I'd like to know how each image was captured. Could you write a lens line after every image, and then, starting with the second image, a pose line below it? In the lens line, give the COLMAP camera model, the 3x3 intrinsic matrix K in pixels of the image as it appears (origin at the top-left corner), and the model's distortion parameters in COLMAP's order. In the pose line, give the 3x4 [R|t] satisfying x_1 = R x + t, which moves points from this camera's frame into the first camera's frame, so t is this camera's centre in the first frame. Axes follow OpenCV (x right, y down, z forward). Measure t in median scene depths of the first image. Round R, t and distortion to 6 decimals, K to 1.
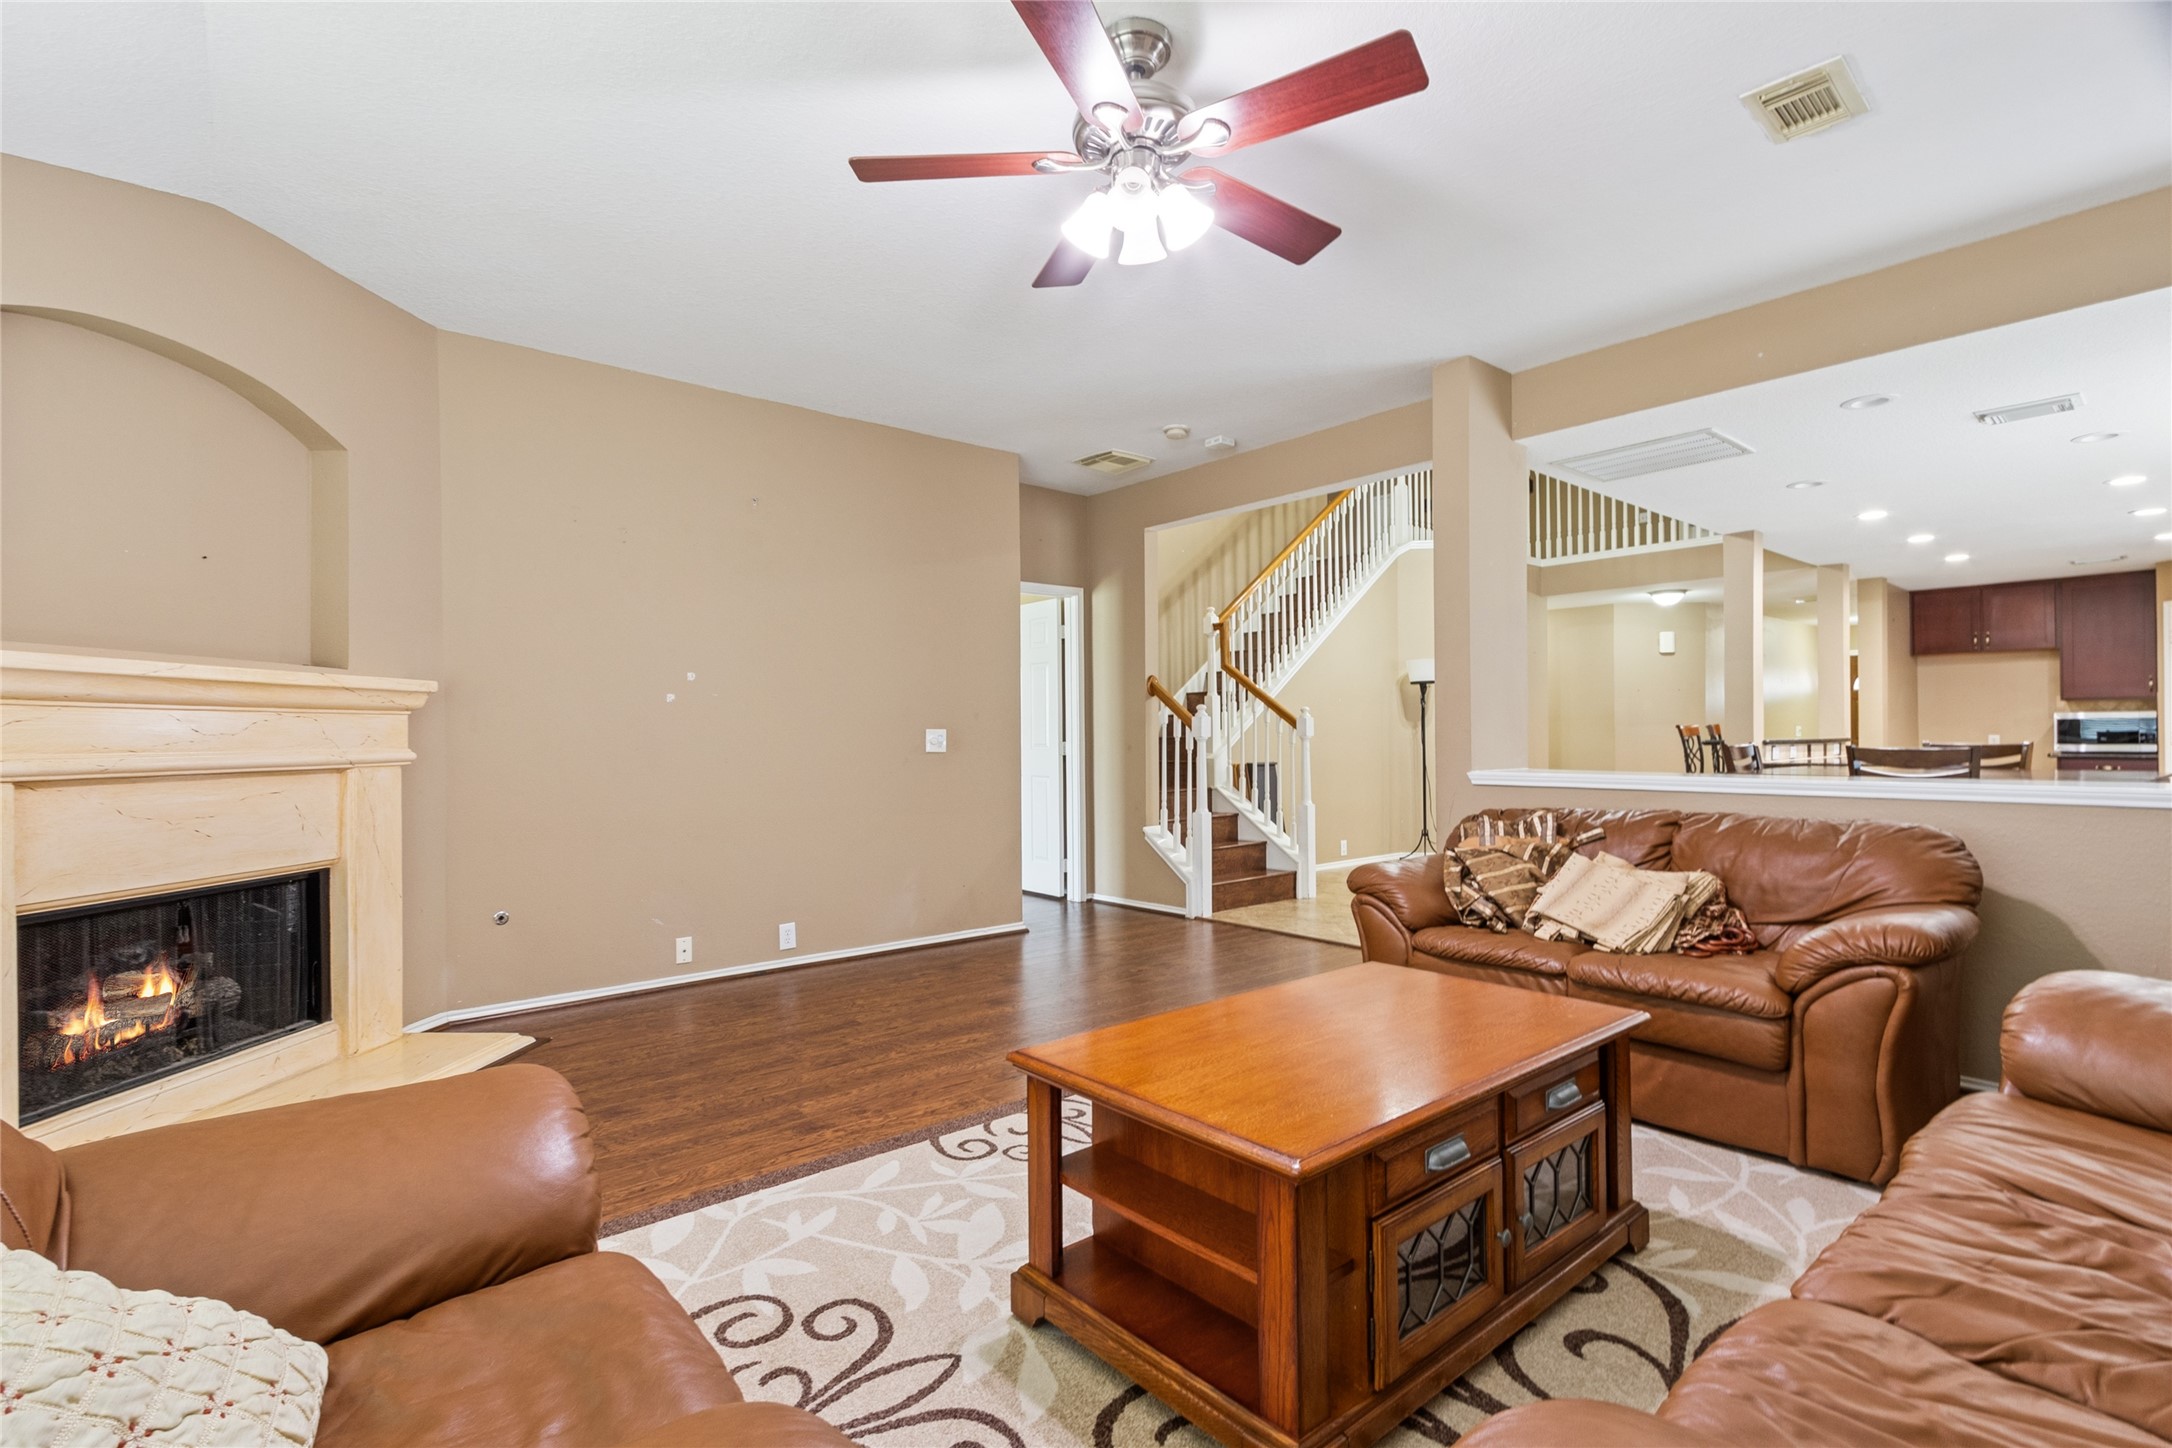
lens RADIAL K [[1011.4, 0, 1083.6], [0, 1011.4, 738.9], [0, 0, 1]] dist [0.001392, 0.000042]
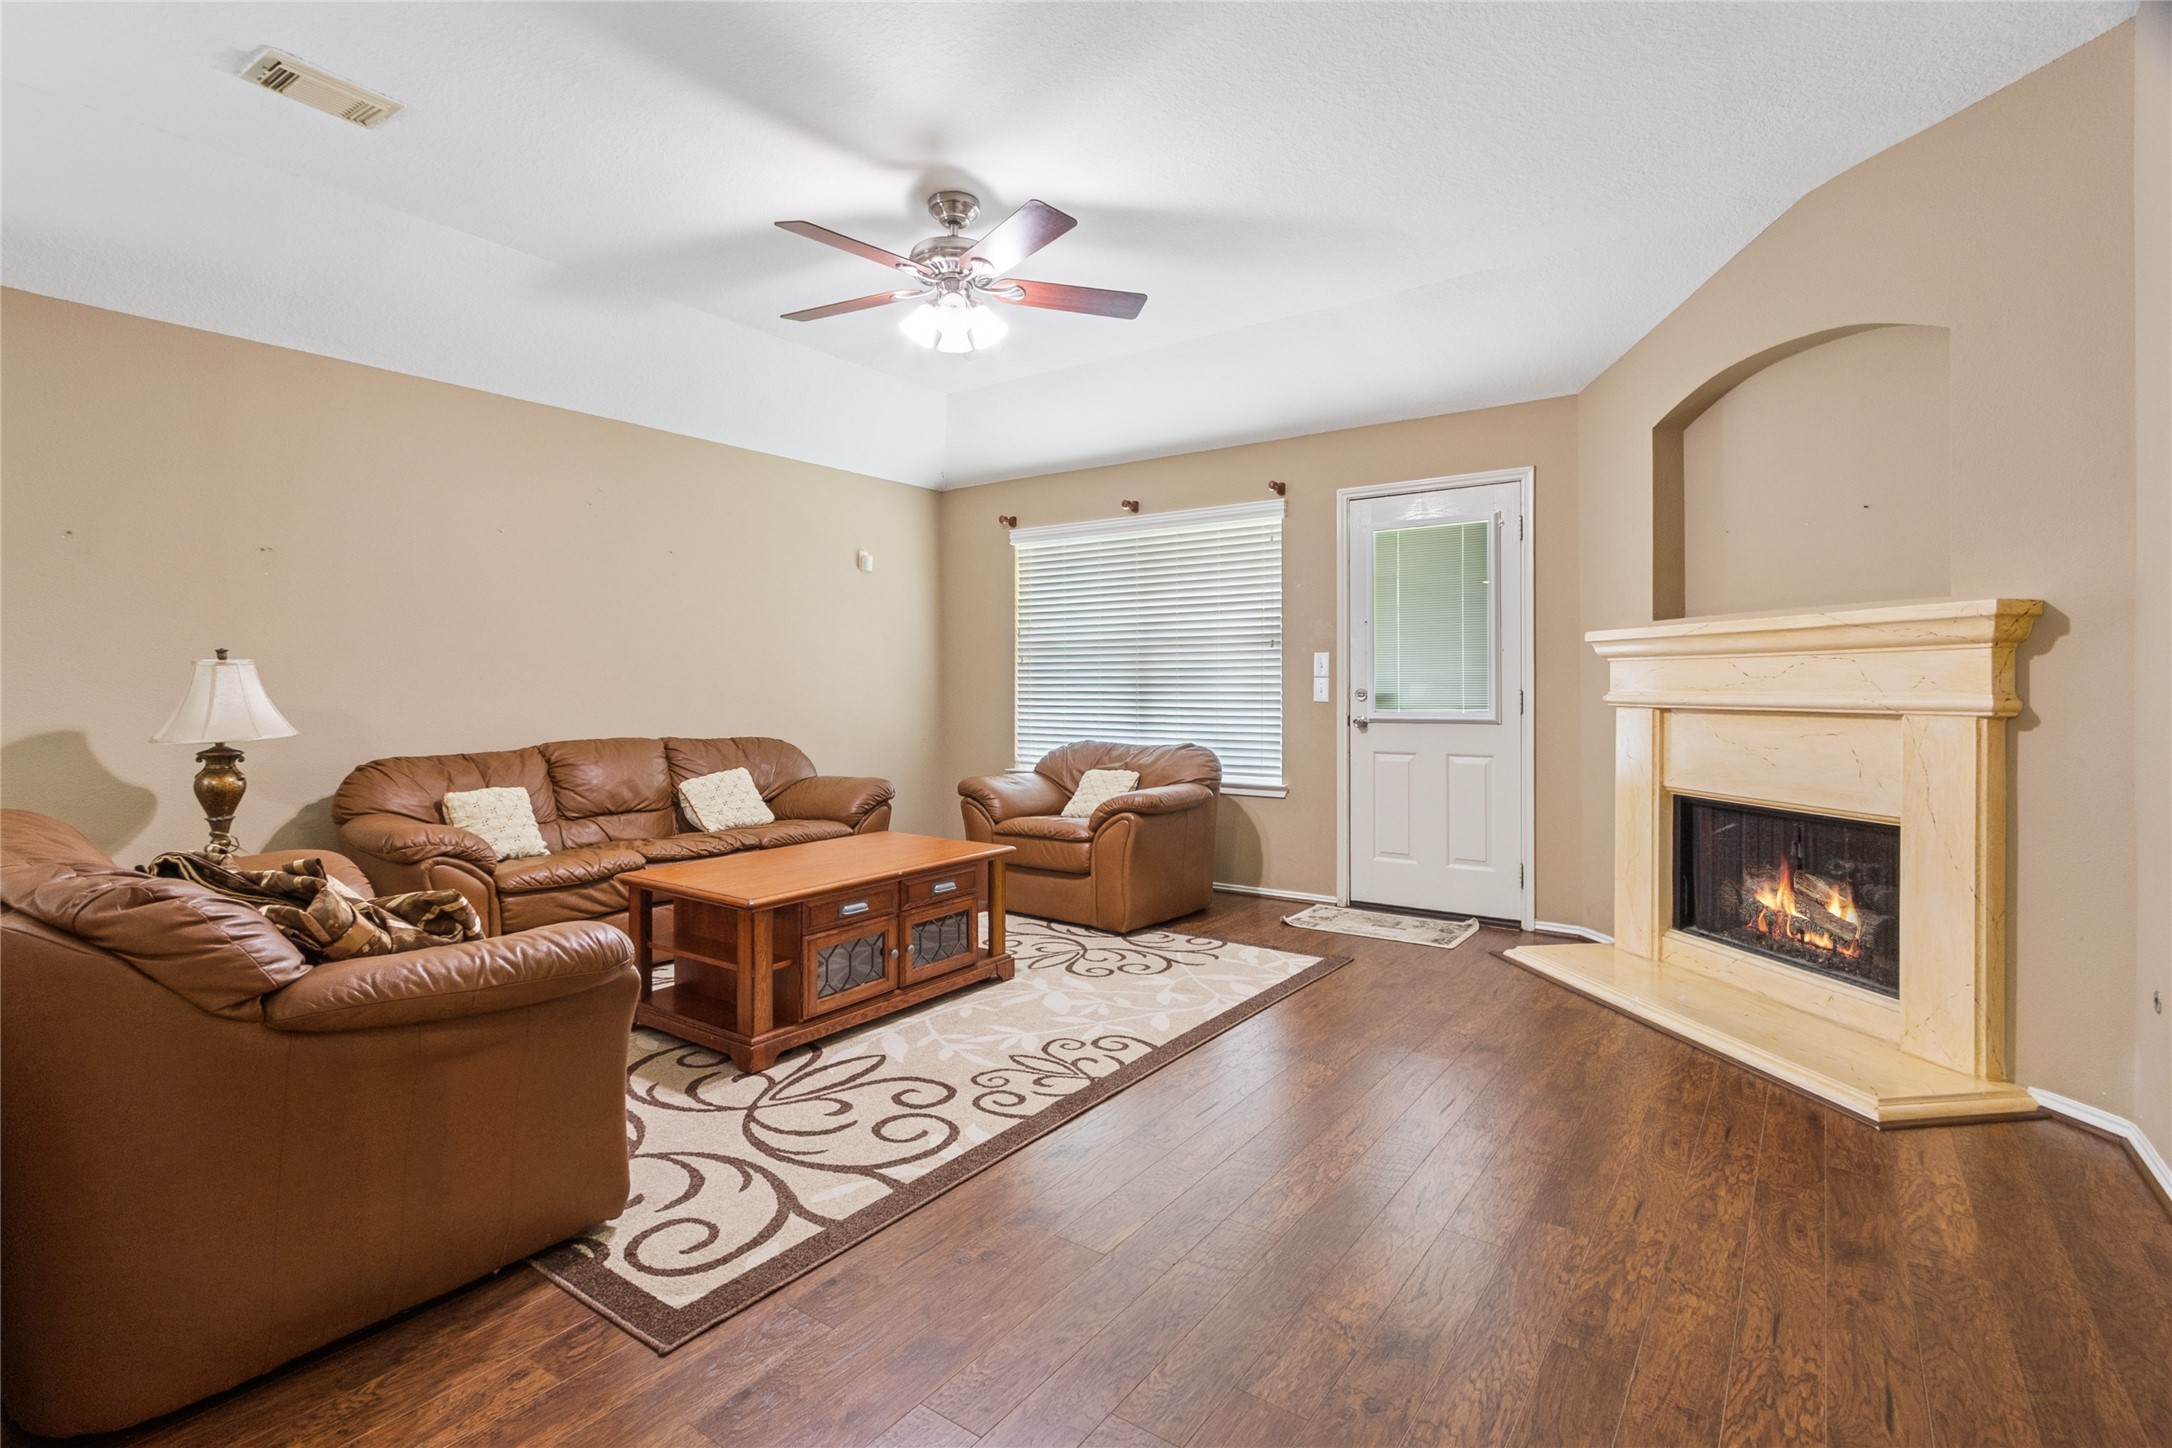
lens RADIAL K [[1034.0, 0, 1070.4], [0, 1034.0, 671.4], [0, 0, 1]] dist [0.003866, 0.000241]
pose [[-0.970687, 0.007111, -0.240241, 0.241571], [0.010318, 0.999874, -0.012095, -0.006205], [0.240125, -0.014219, -0.970638, 2.370181]]
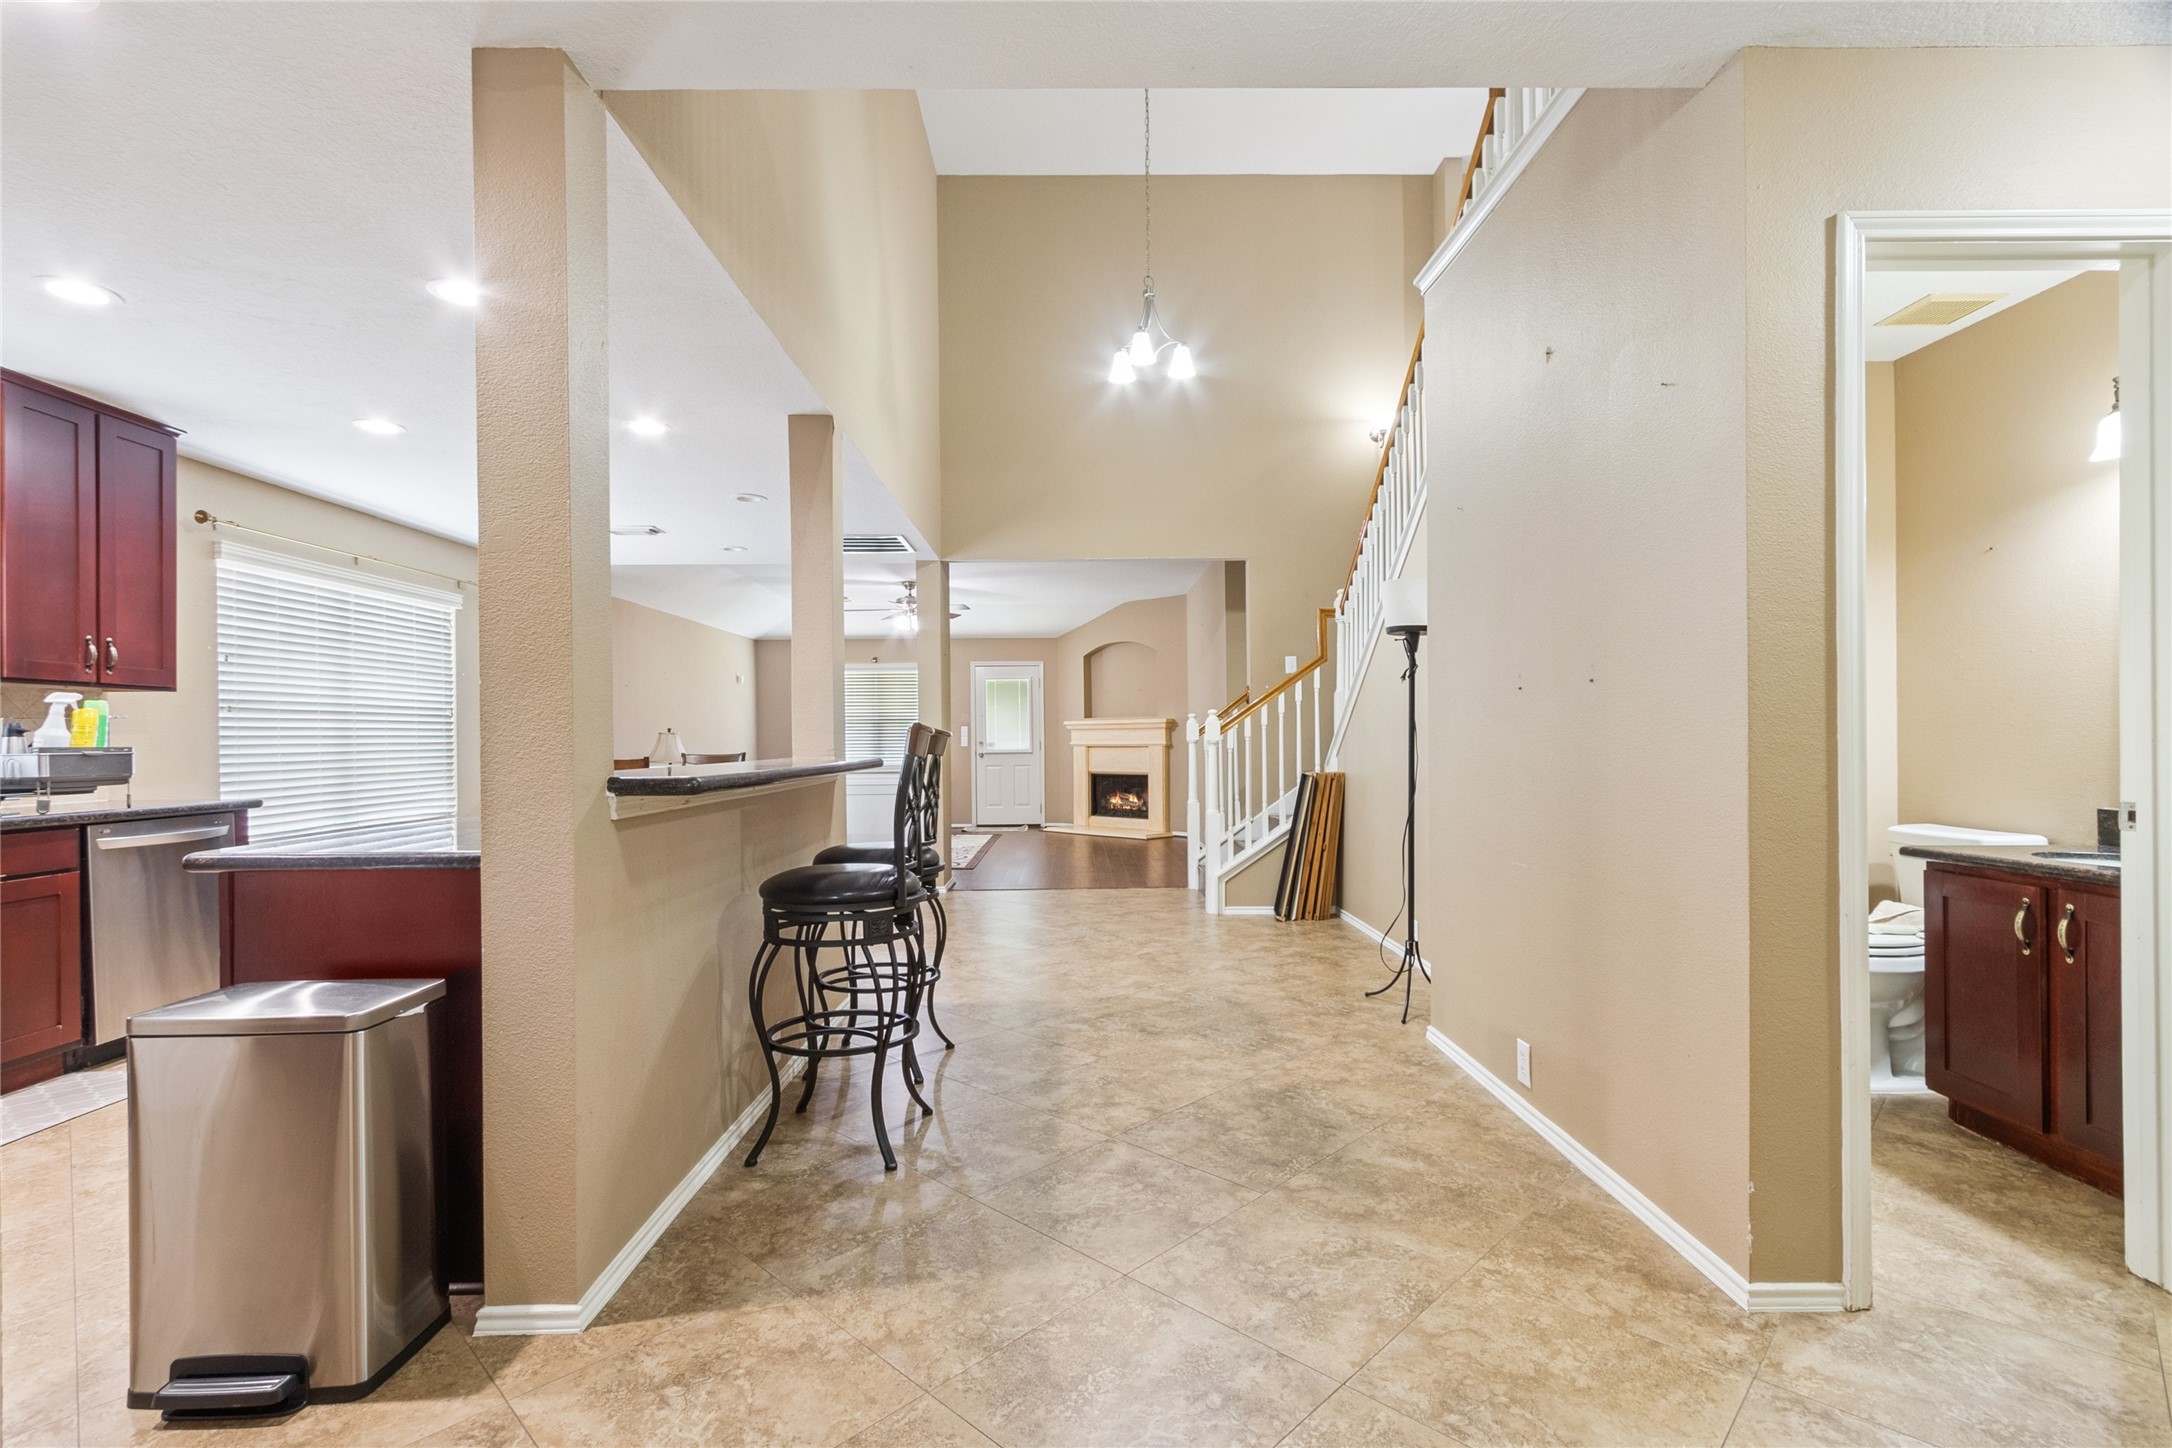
lens RADIAL K [[1011.4, 0, 1083.6], [0, 1011.4, 738.9], [0, 0, 1]] dist [0.001392, 0.000042]
pose [[-0.630348, 0.015079, -0.776166, 2.950052], [0.013466, 0.999873, 0.008488, -0.039856], [0.776196, -0.005102, -0.630471, 4.229384]]
